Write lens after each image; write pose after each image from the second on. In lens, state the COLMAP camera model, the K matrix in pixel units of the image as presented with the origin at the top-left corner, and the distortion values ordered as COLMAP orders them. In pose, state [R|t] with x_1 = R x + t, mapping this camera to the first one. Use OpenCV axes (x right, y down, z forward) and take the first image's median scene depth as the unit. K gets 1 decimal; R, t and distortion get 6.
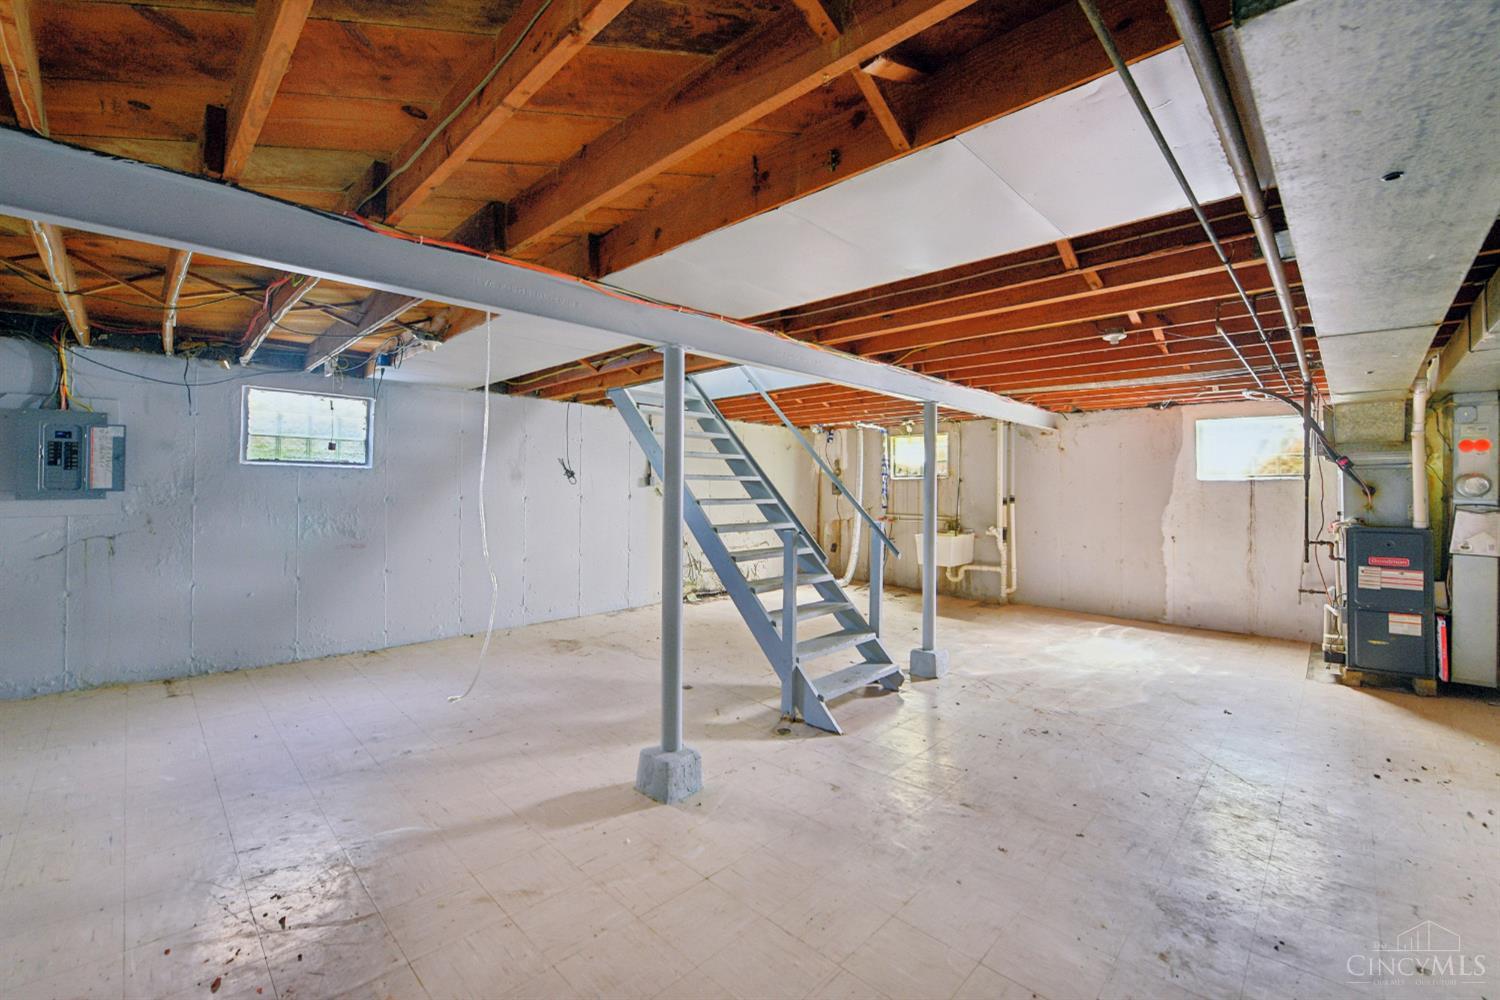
lens RADIAL K [[606.4, 0, 750.0], [0, 606.4, 500.0], [0, 0, 1]] dist [-0.011668, -0.000352]
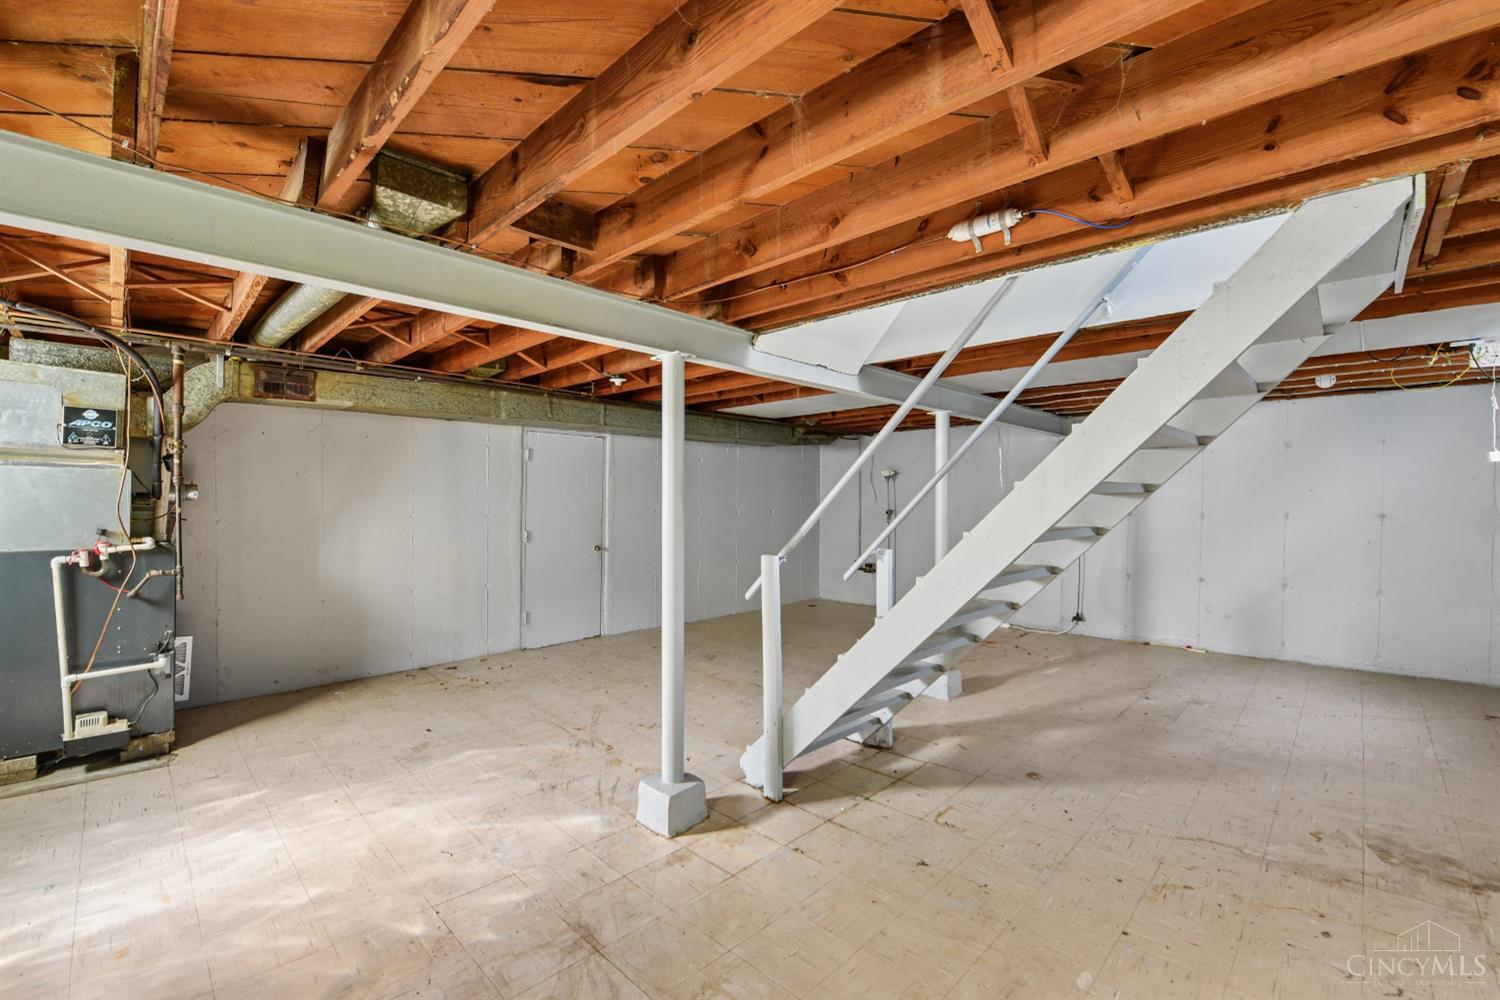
lens RADIAL K [[606.4, 0, 750.0], [0, 606.4, 500.0], [0, 0, 1]] dist [-0.011668, -0.000352]
pose [[-0.999955, -0.009051, 0.002926, 0.279749], [-0.008993, 0.999769, 0.019538, -0.042831], [-0.003103, 0.019511, -0.999805, 1.979327]]
